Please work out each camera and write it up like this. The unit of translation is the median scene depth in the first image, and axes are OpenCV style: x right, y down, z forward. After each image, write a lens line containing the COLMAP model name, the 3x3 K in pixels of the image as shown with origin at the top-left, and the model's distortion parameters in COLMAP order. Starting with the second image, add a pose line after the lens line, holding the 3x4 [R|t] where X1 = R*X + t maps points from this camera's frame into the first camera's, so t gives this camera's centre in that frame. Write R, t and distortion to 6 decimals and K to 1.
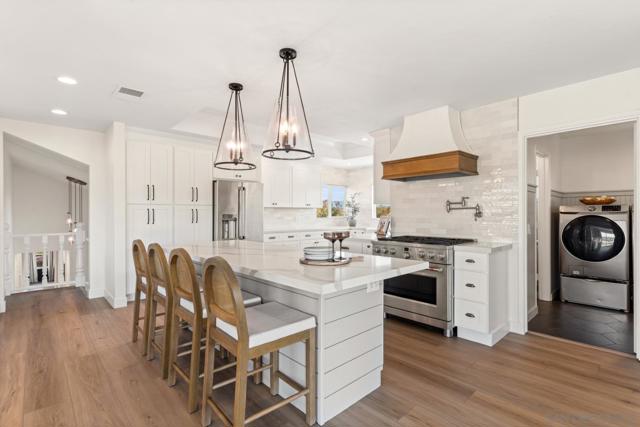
lens RADIAL K [[307.4, 0, 315.1], [0, 307.4, 216.0], [0, 0, 1]] dist [-0.003321, 0.002636]
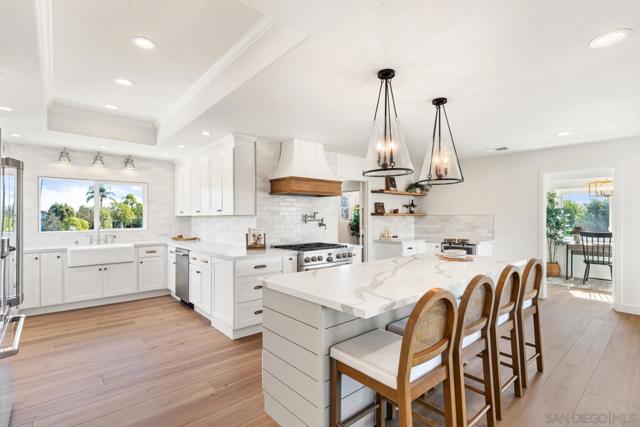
lens RADIAL K [[307.4, 0, 317.9], [0, 307.4, 220.1], [0, 0, 1]] dist [-0.003321, 0.002636]
pose [[0.028122, -0.007239, 0.999578, -0.808889], [0.007552, 0.999947, 0.007029, -0.033100], [-0.999576, 0.007351, 0.028175, 0.859560]]
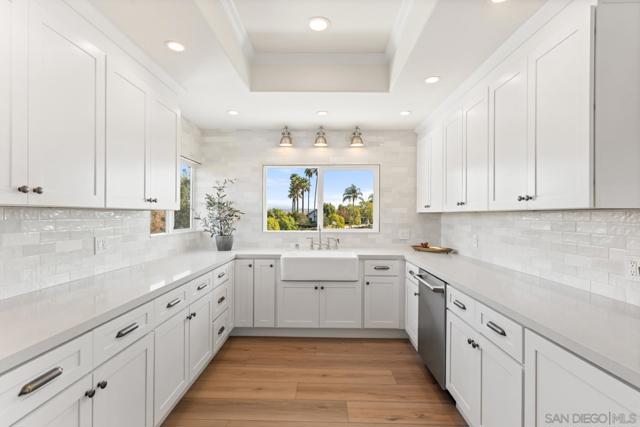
lens RADIAL K [[307.4, 0, 319.6], [0, 307.4, 213.3], [0, 0, 1]] dist [-0.003321, 0.002636]
pose [[0.685846, 0.007976, 0.727703, -0.239964], [-0.001688, 0.999955, -0.009369, -0.035892], [-0.727744, 0.005198, 0.685829, 1.159219]]
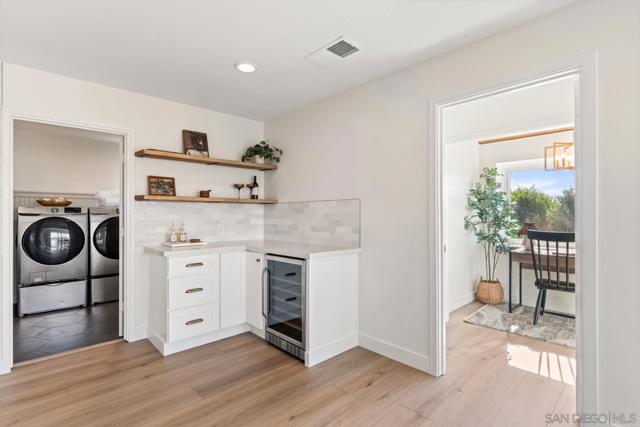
lens RADIAL K [[307.4, 0, 325.2], [0, 307.4, 212.3], [0, 0, 1]] dist [-0.003321, 0.002636]
pose [[-0.021436, 0.011551, 0.999704, -0.088542], [0.006671, 0.999913, -0.011410, -0.000503], [-0.999748, 0.006424, -0.021511, 0.176856]]
